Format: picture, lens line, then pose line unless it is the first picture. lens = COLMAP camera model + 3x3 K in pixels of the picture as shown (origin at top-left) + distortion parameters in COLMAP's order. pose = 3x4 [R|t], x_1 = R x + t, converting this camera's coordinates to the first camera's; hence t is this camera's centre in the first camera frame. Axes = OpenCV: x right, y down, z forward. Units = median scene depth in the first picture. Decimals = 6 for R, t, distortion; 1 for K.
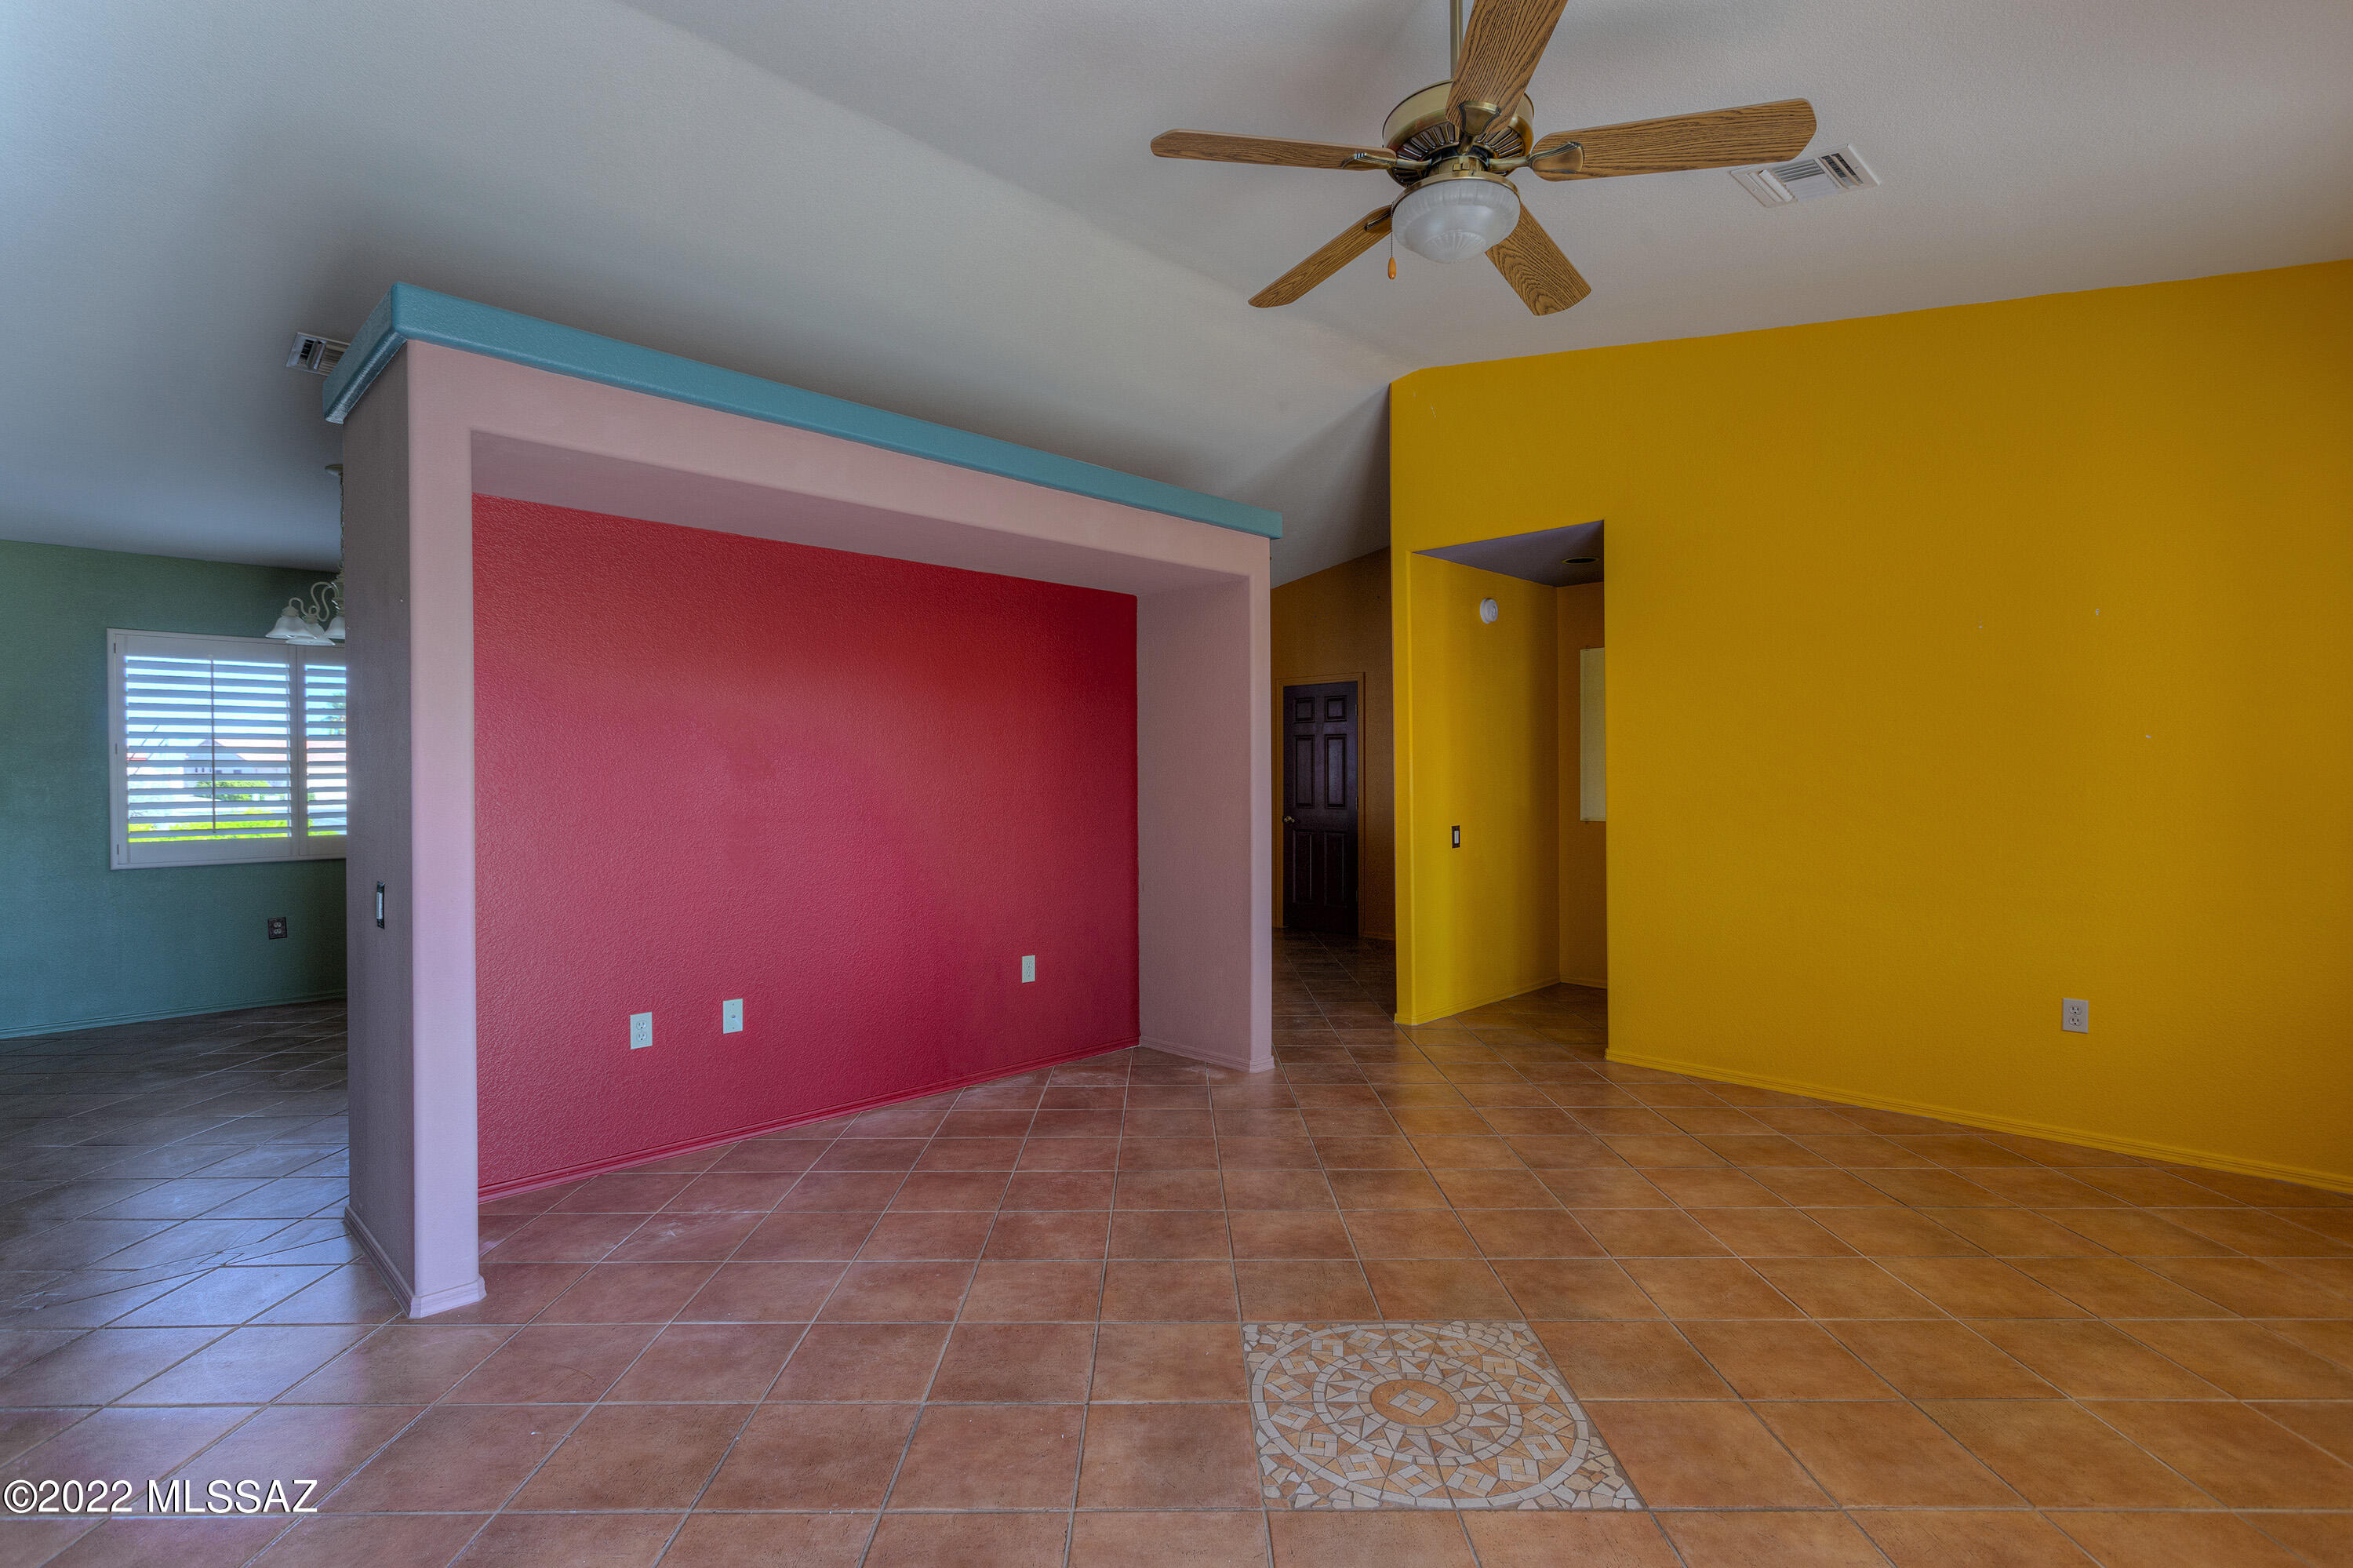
lens RADIAL K [[1119.2, 0, 1176.5], [0, 1119.2, 784.0], [0, 0, 1]] dist [0.003573, 0.001863]
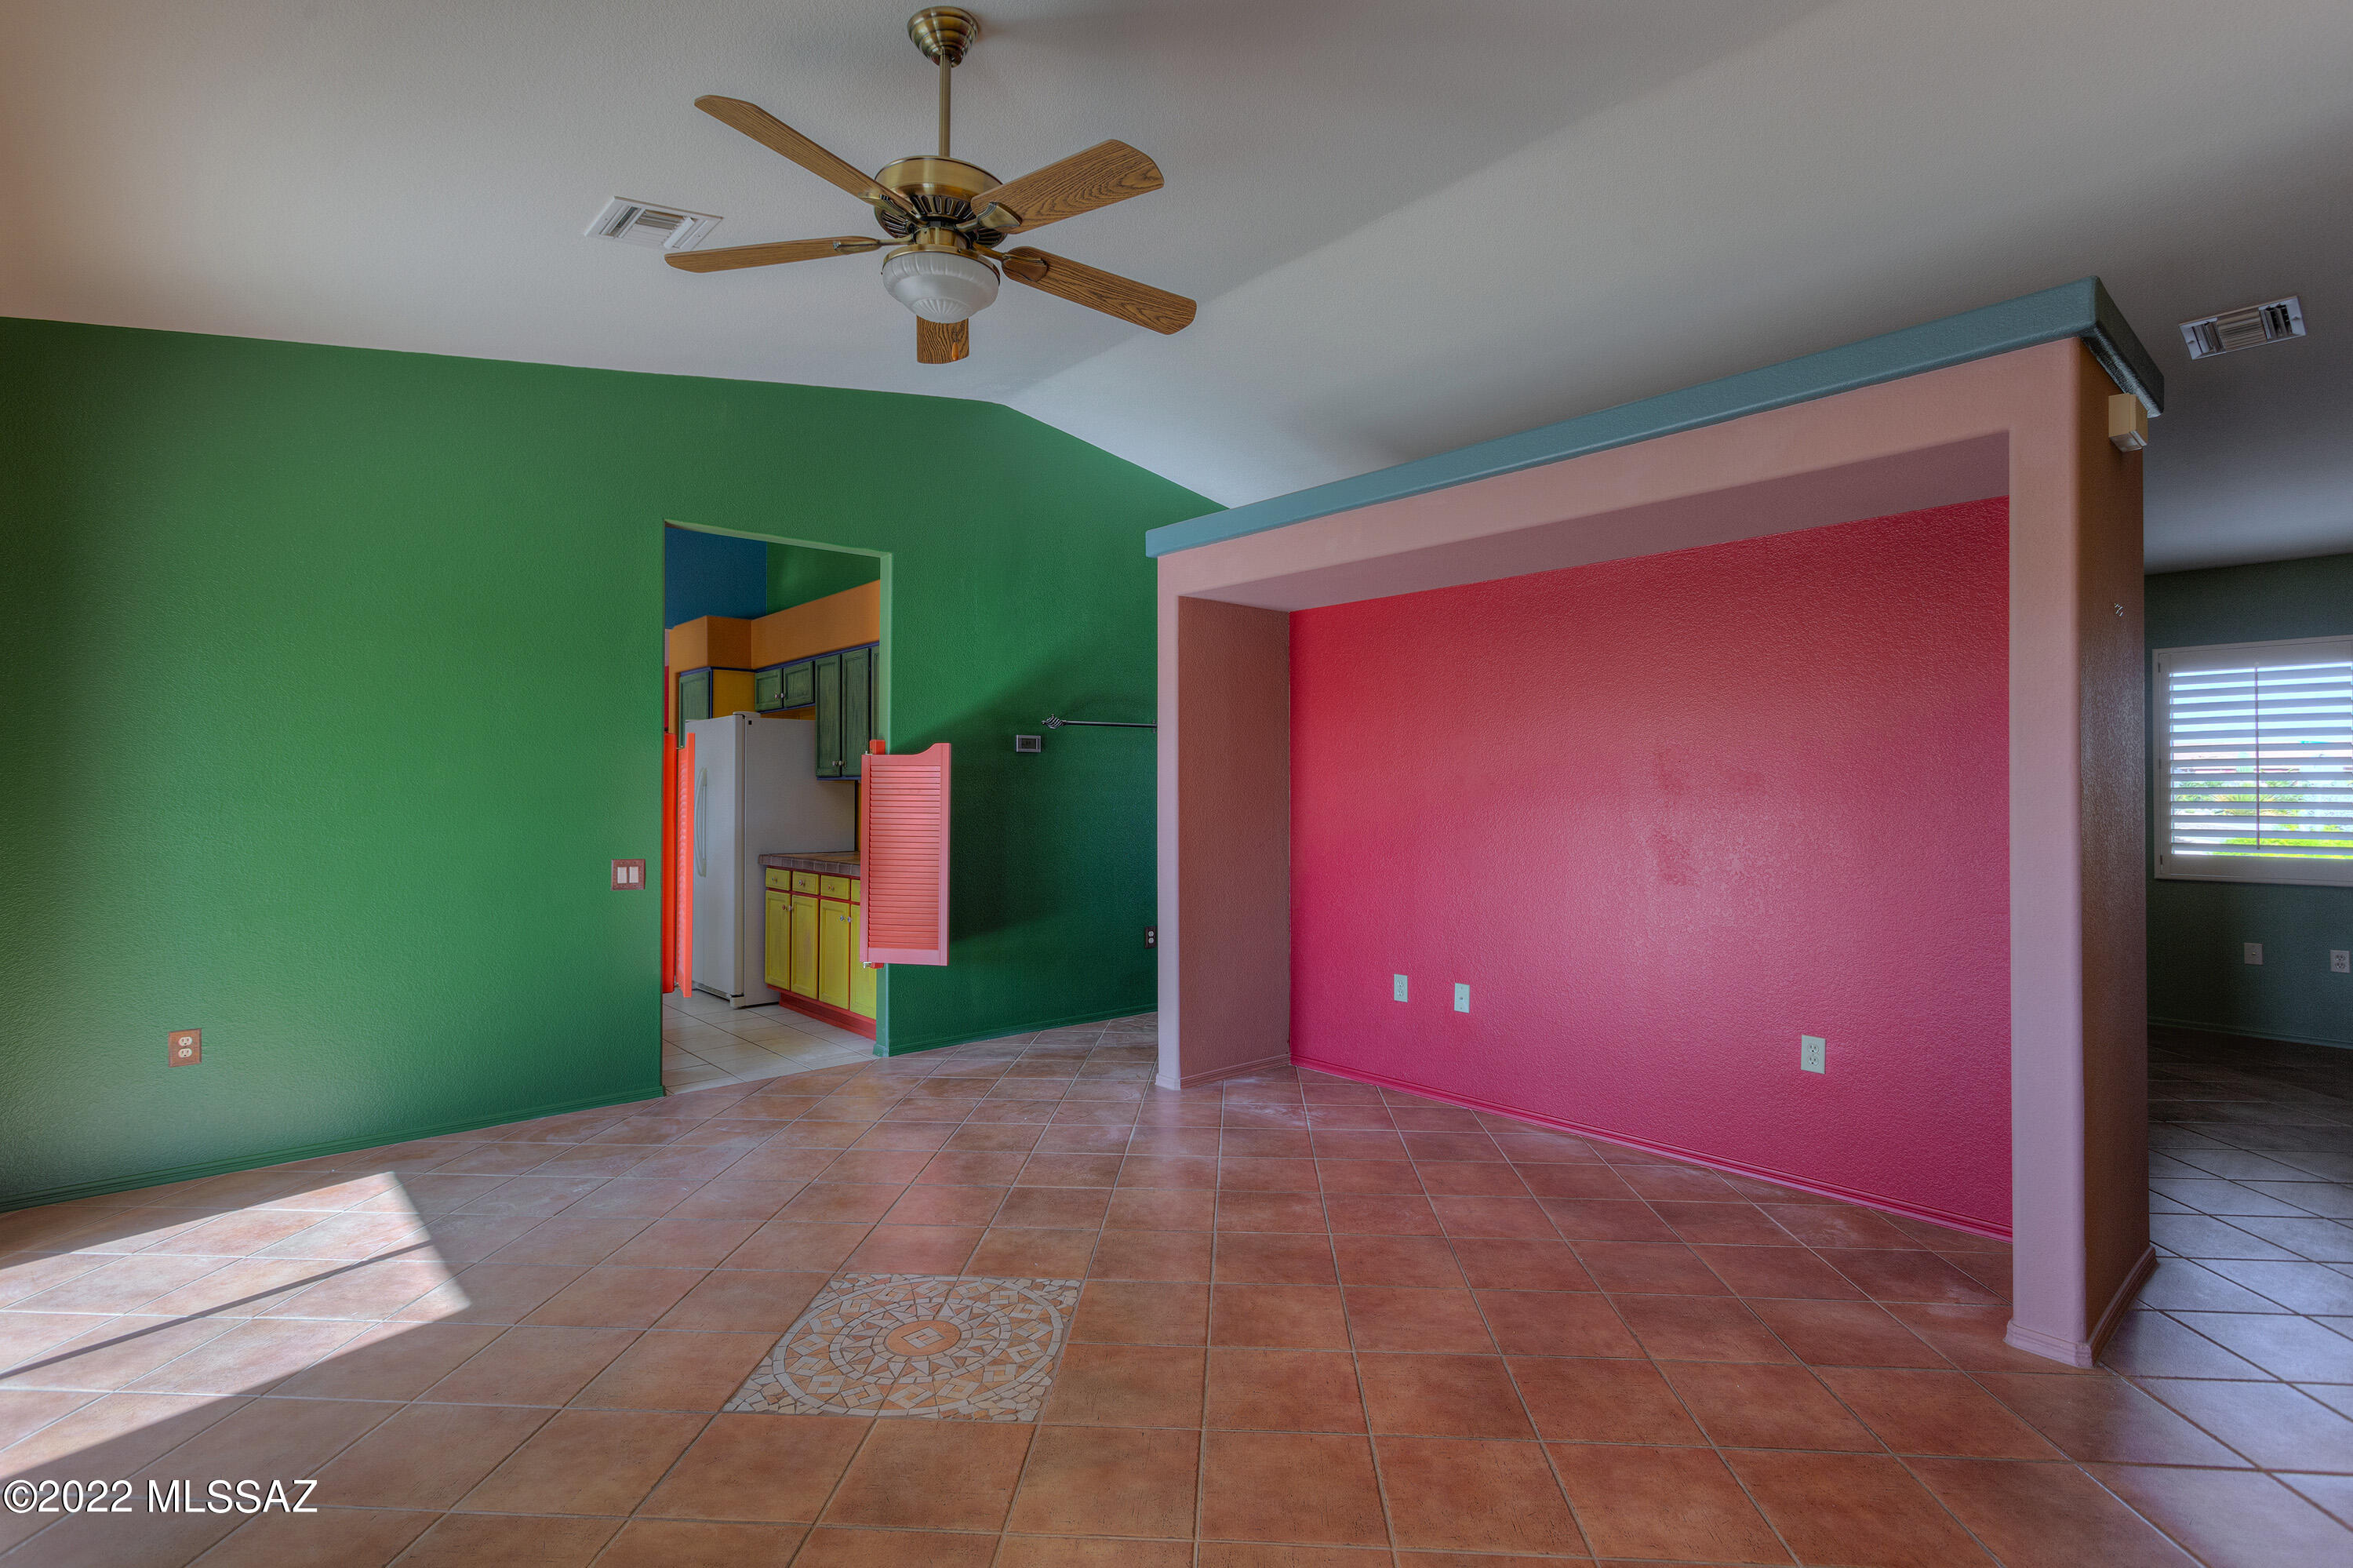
lens RADIAL K [[1119.2, 0, 1176.5], [0, 1119.2, 784.0], [0, 0, 1]] dist [0.003573, 0.001863]
pose [[-0.063977, -0.000238, -0.997951, 0.997858], [-0.010420, 0.999946, 0.000429, -0.016926], [0.997897, 0.010426, -0.063976, 0.983065]]
